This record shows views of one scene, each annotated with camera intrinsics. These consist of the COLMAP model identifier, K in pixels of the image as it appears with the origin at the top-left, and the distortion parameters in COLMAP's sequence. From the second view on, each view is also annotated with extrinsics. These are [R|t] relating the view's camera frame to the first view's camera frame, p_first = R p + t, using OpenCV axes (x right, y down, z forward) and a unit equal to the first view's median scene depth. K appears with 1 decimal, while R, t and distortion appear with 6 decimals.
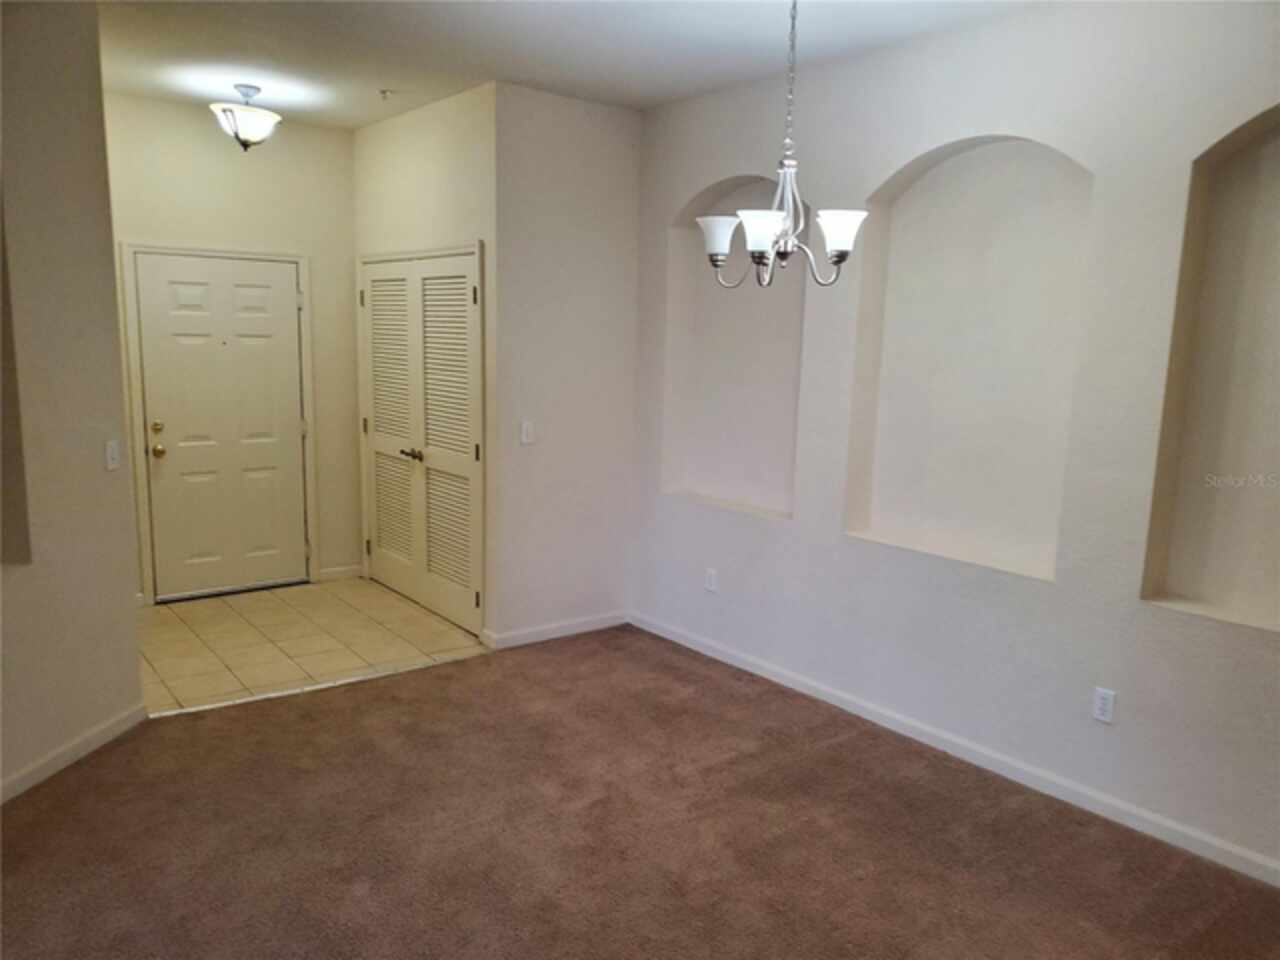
lens RADIAL K [[1057.3, 0, 609.2], [0, 1057.3, 517.5], [0, 0, 1]] dist [0.006912, 0.004350]
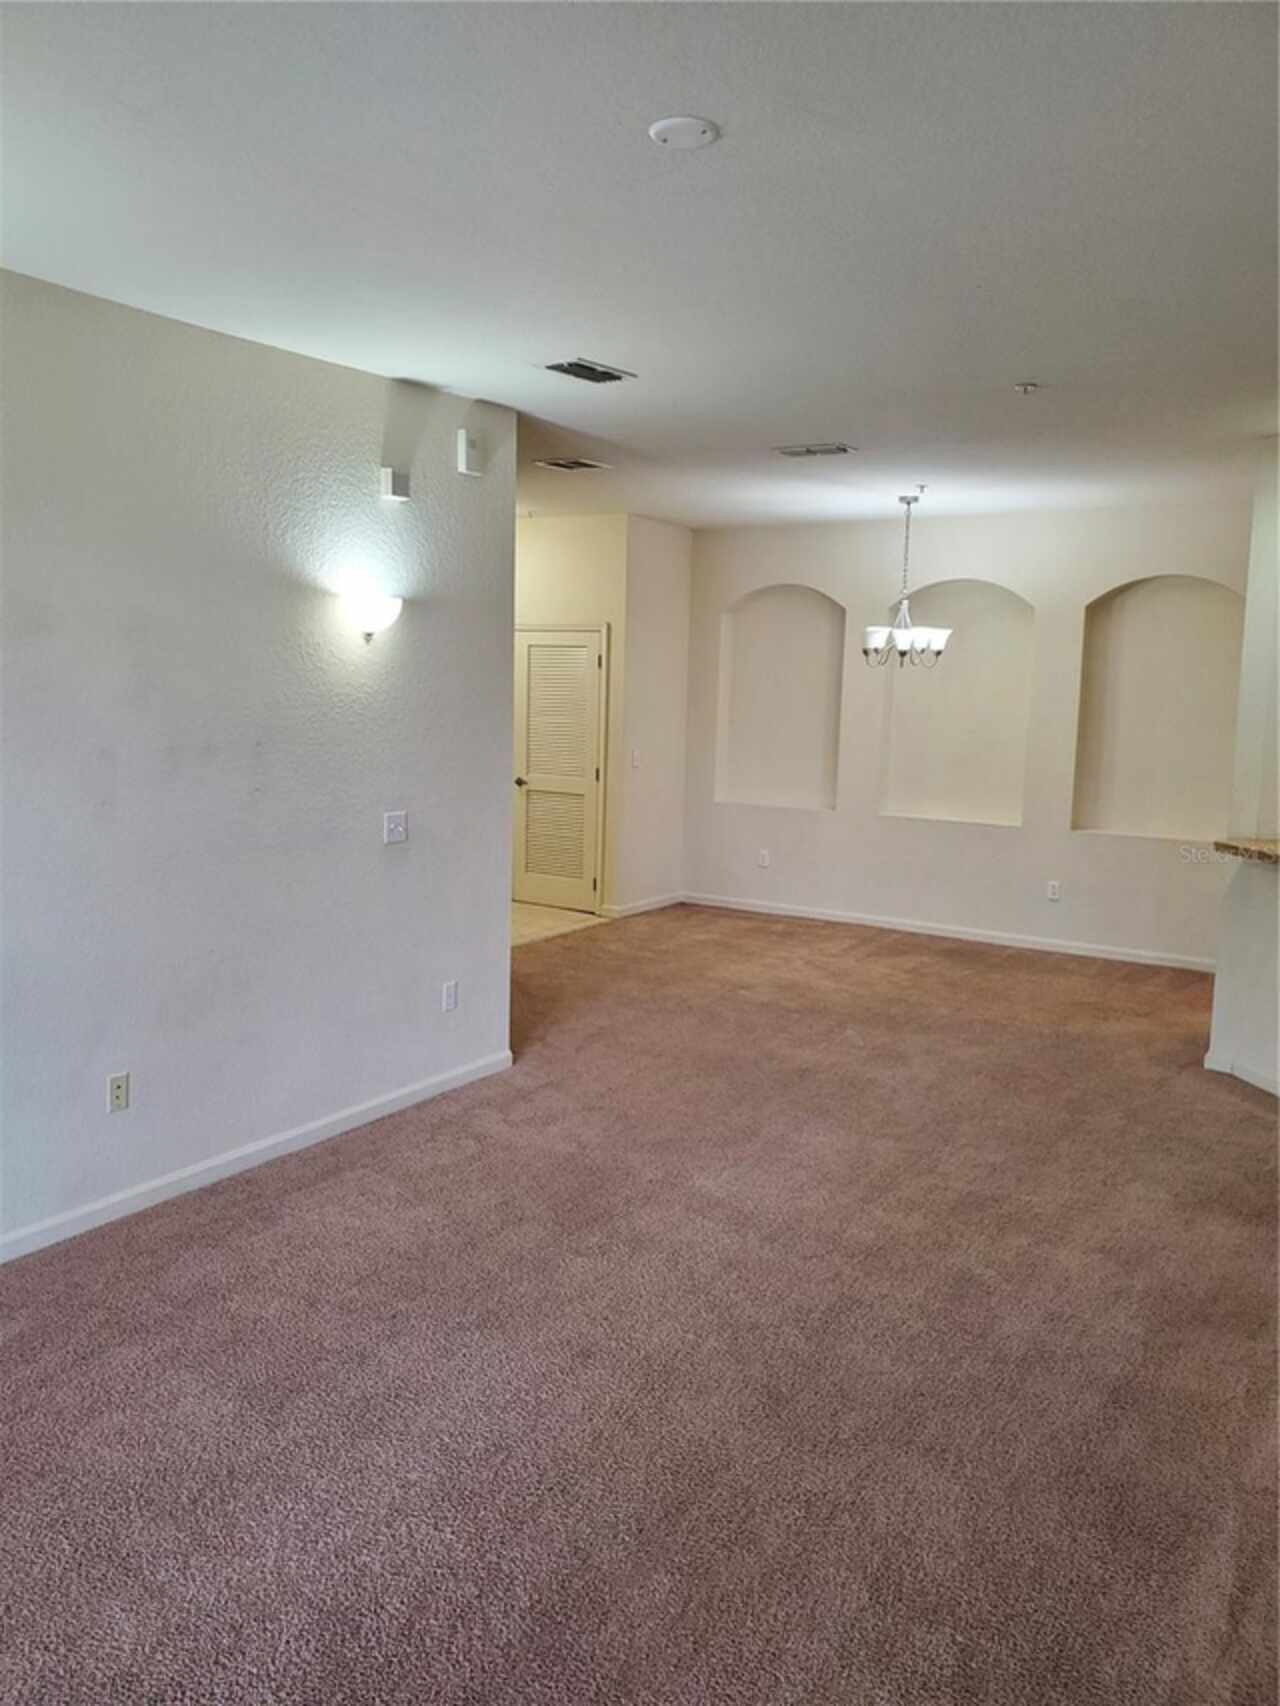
lens RADIAL K [[1322.1, 0, 631.8], [0, 1322.1, 844.4], [0, 0, 1]] dist [0.035597, -0.056861]
pose [[0.944716, -0.042790, 0.325085, -0.707365], [0.055915, 0.997950, -0.031135, 0.092865], [-0.323086, 0.047591, 0.945172, -0.690222]]
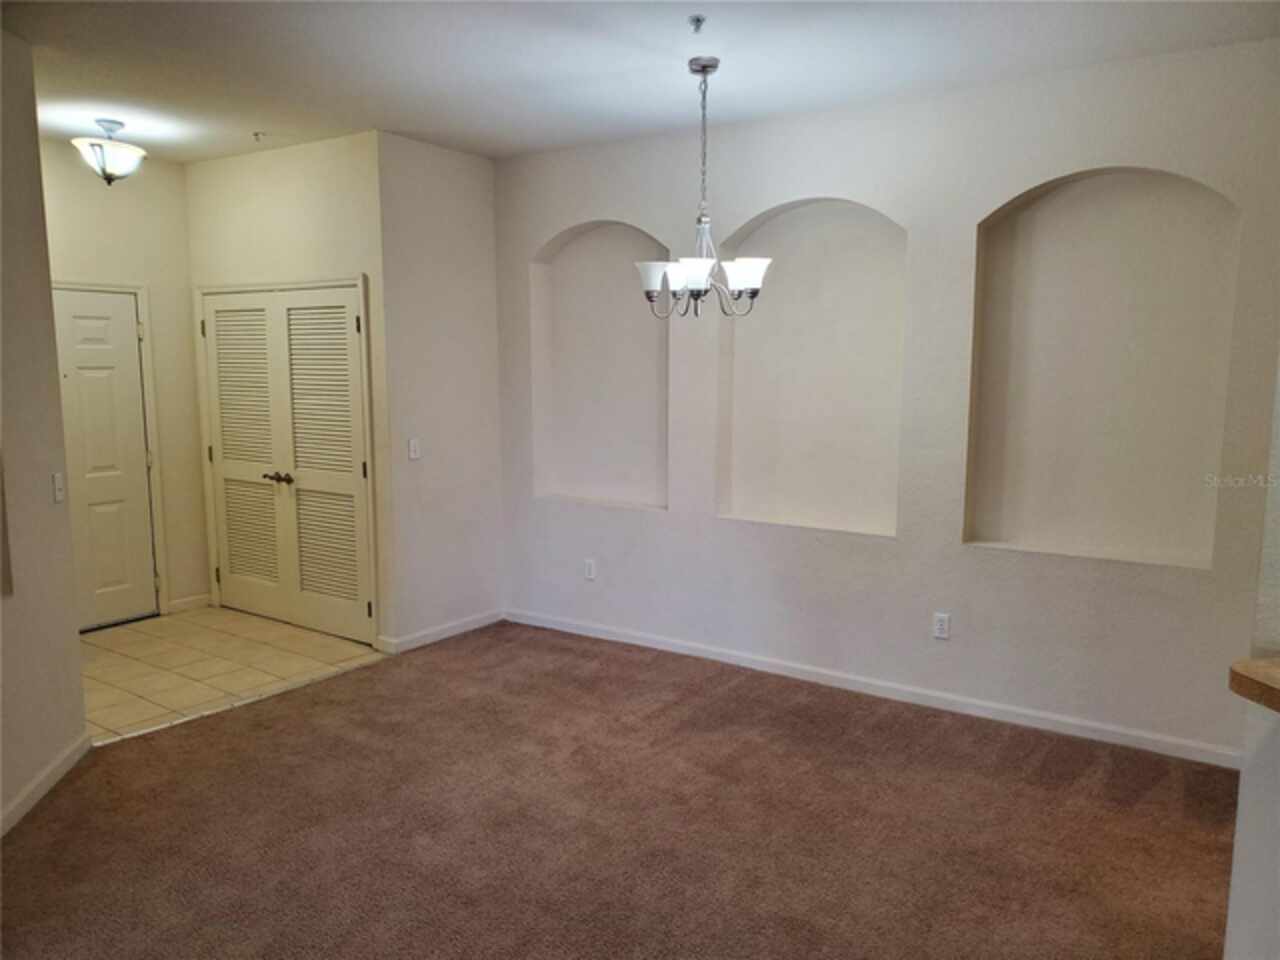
lens RADIAL K [[1063.1, 0, 645.1], [0, 1063.1, 499.6], [0, 0, 1]] dist [0.054058, -0.091964]
pose [[0.949126, -0.063696, 0.308388, -0.209498], [0.075414, 0.996808, -0.026216, 0.019329], [-0.305734, 0.048139, 0.950899, -0.122141]]
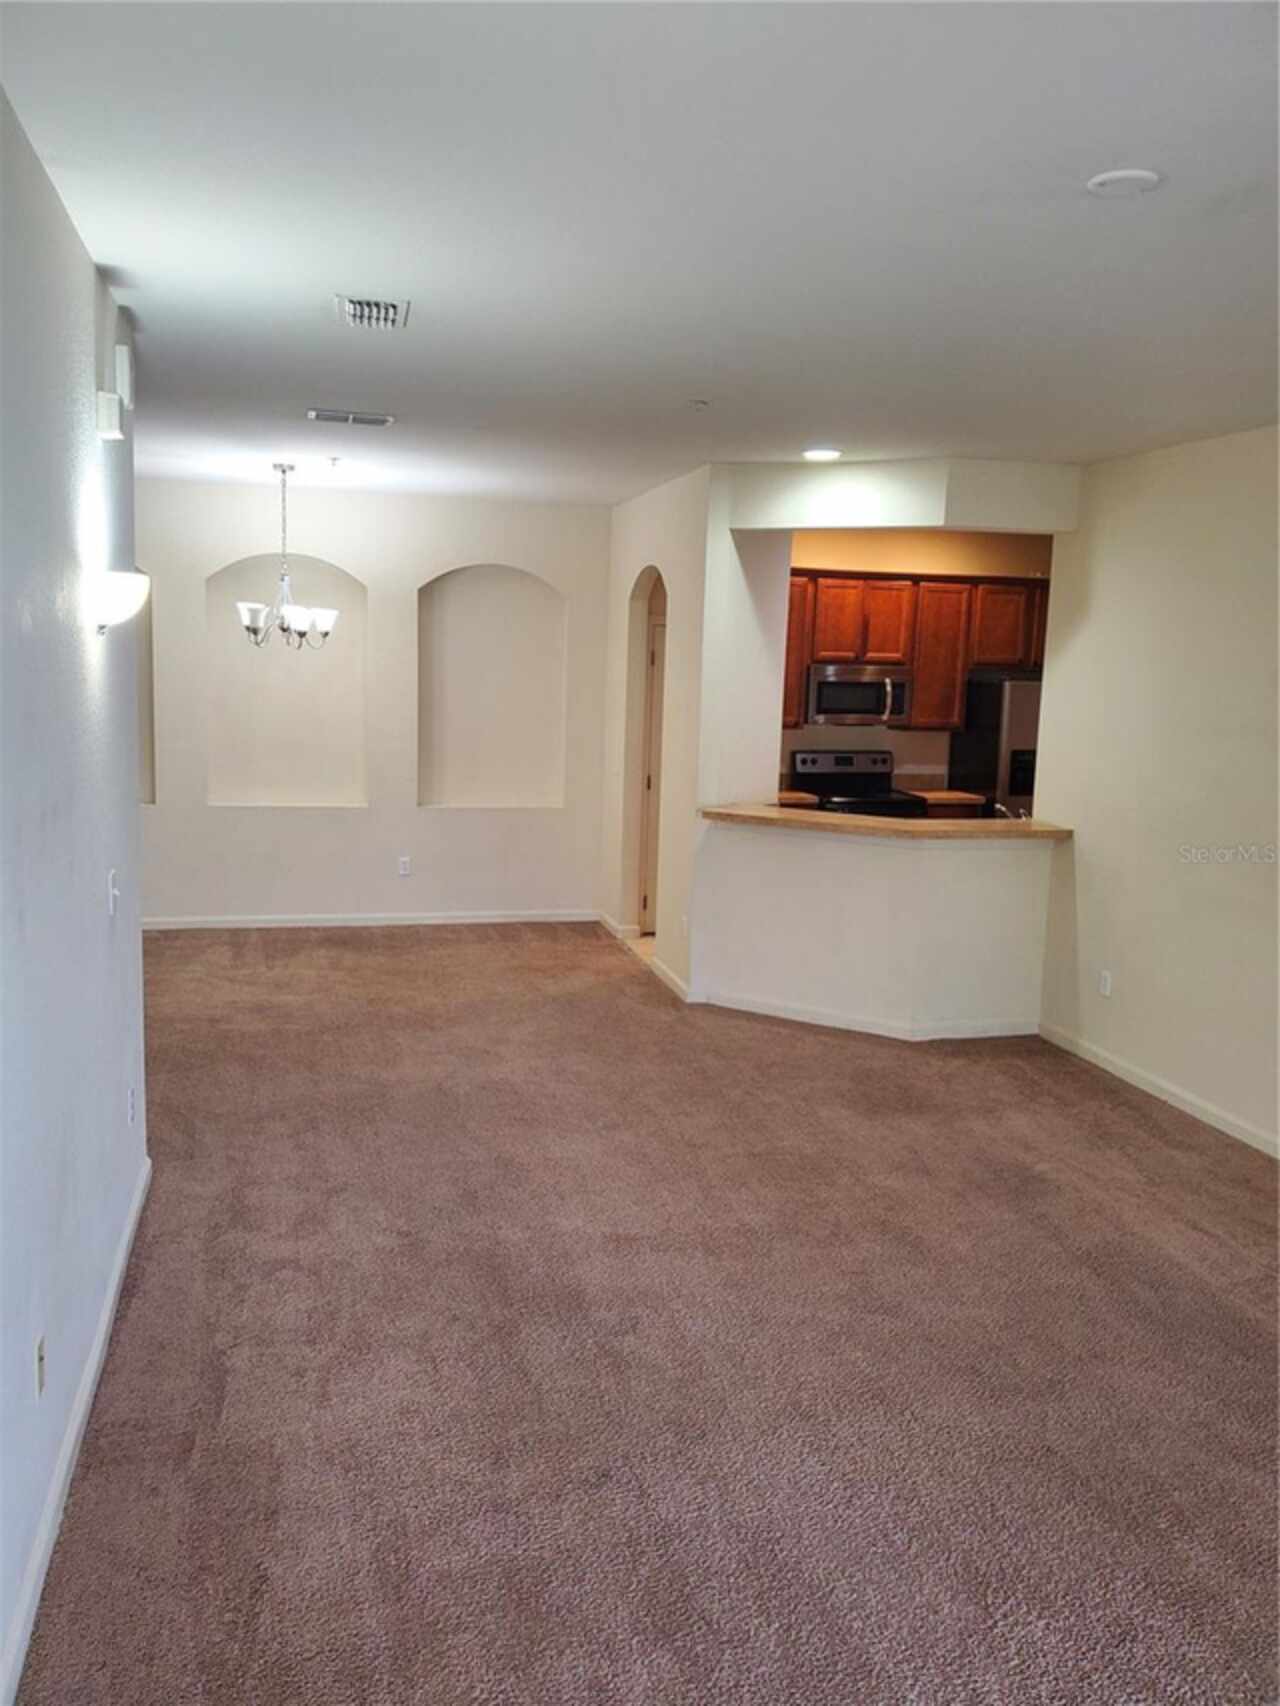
lens RADIAL K [[1304.9, 0, 640.0], [0, 1304.9, 853.0], [0, 0, 1]] dist [0.186563, -0.535776]
pose [[0.406165, -0.146184, 0.902031, -1.074135], [0.144358, 0.984991, 0.094627, -0.006063], [-0.902325, 0.091782, 0.421172, -0.272609]]
